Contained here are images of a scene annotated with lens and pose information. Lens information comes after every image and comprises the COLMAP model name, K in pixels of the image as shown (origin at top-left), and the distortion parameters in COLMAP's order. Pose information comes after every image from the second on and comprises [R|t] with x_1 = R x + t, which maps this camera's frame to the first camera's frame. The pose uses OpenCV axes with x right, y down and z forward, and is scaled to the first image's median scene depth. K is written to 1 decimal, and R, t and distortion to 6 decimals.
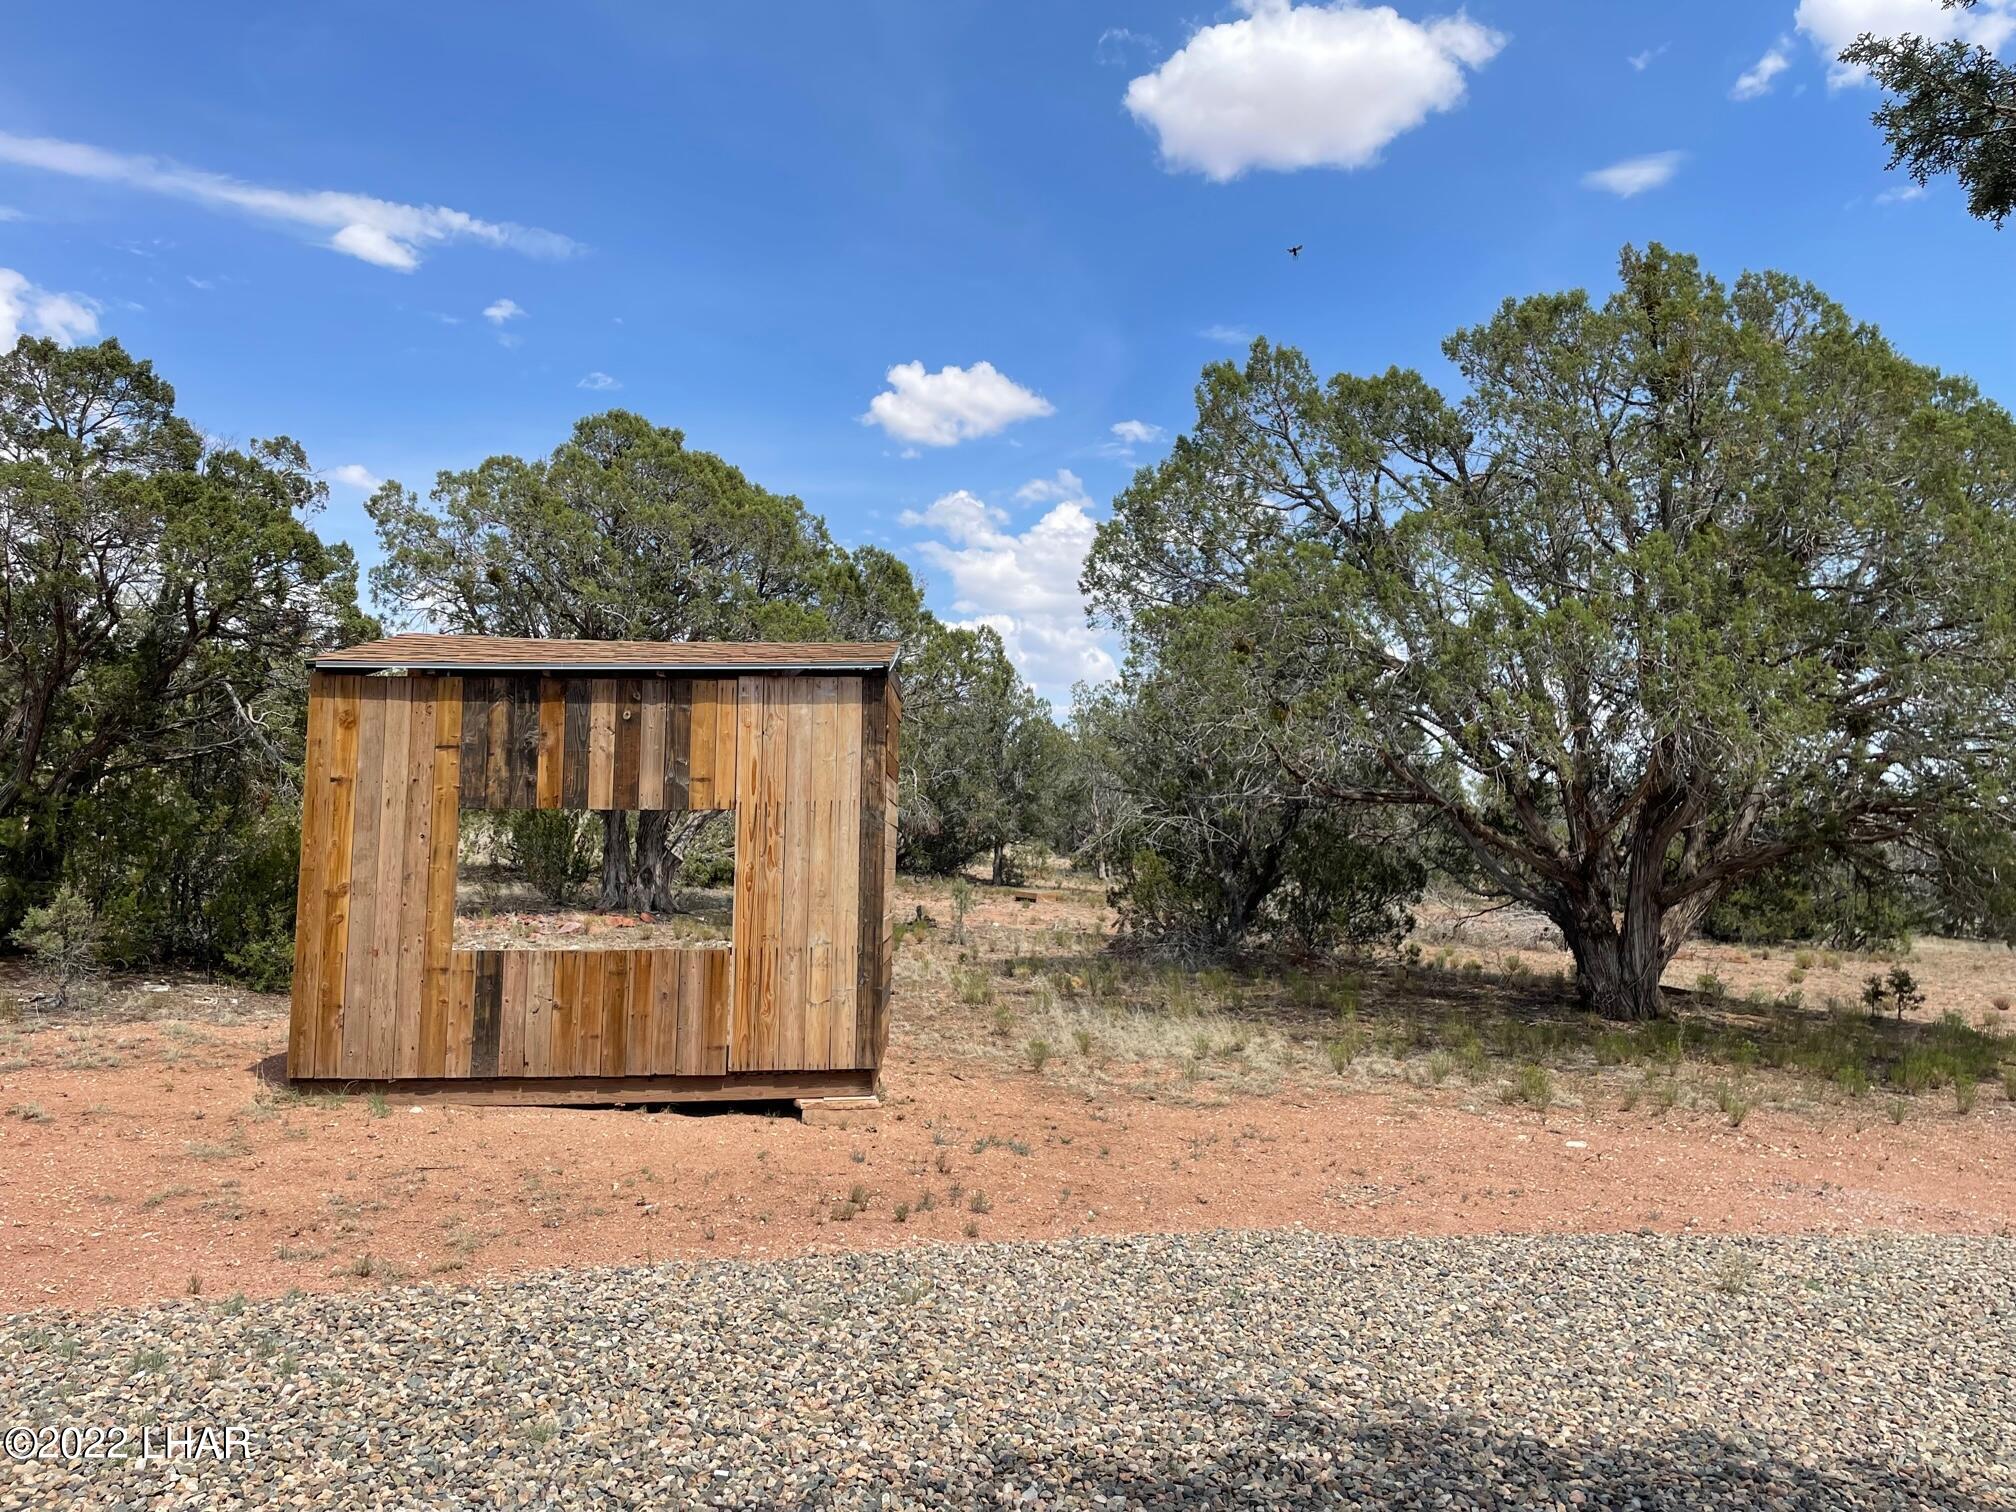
lens RADIAL K [[1533.6, 0, 1011.7], [0, 1533.6, 758.8], [0, 0, 1]] dist [0.056406, -0.026473]
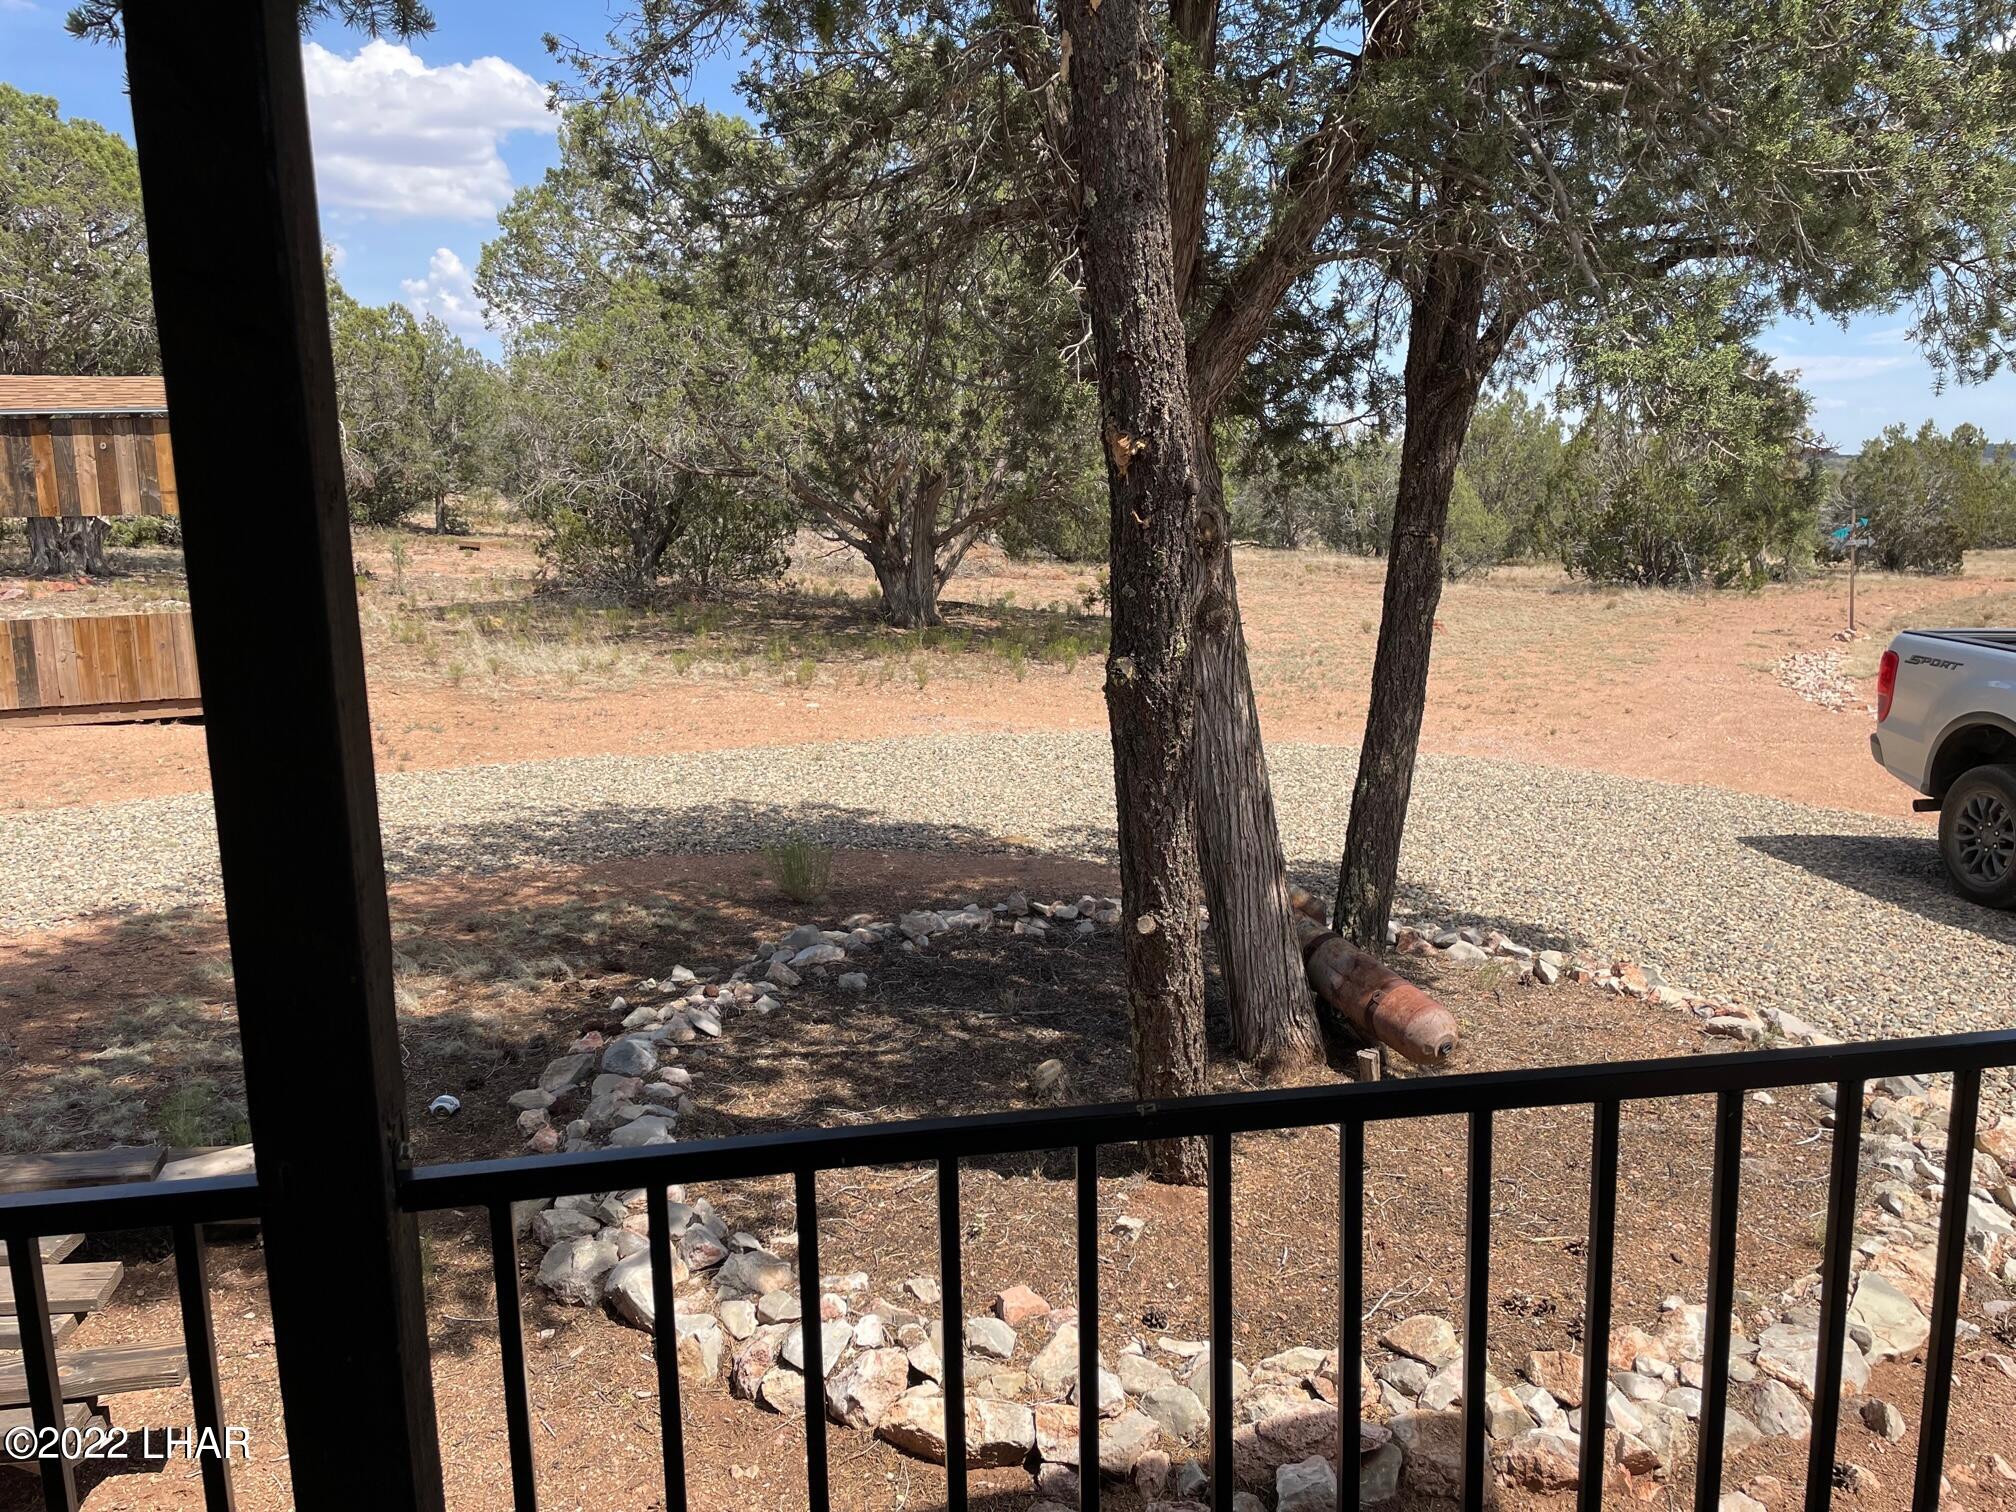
lens RADIAL K [[1533.6, 0, 1001.3], [0, 1533.6, 755.8], [0, 0, 1]] dist [0.056406, -0.026473]
pose [[0.946889, -0.078609, 0.311804, 0.029658], [0.003018, 0.971789, 0.235832, -0.046581], [-0.321546, -0.222366, 0.920414, -0.330731]]
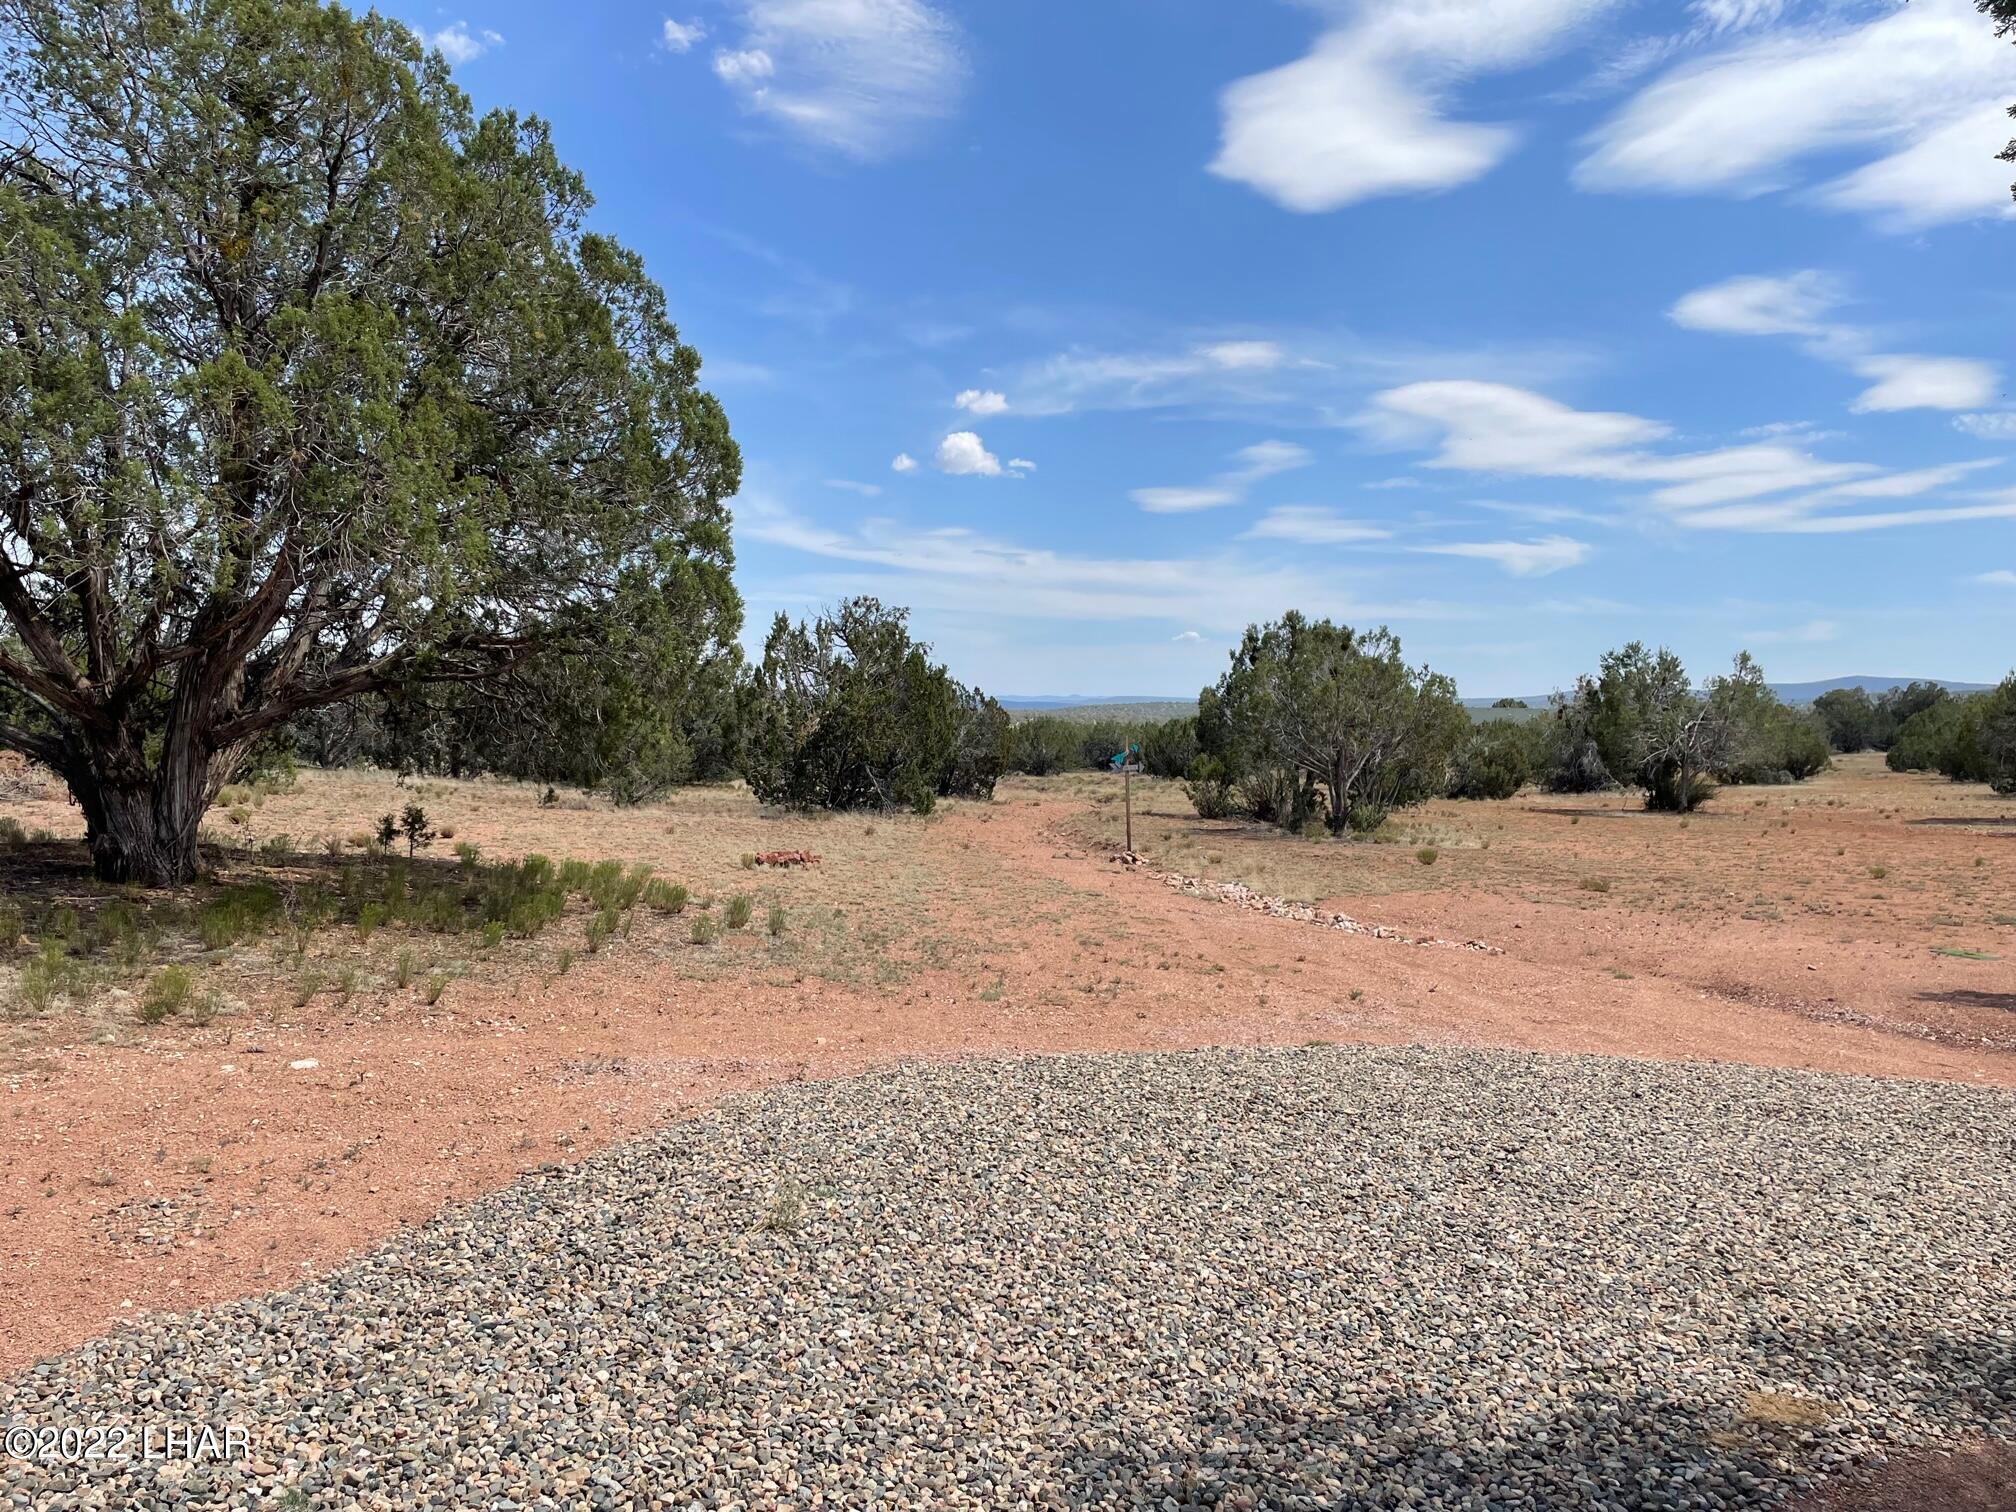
lens RADIAL K [[1533.6, 0, 1009.2], [0, 1533.6, 750.3], [0, 0, 1]] dist [0.056406, -0.026473]
pose [[0.527195, -0.013915, 0.849631, -0.065943], [-0.075813, 0.995108, 0.063339, 0.009780], [-0.846356, -0.097805, 0.523561, 0.187440]]
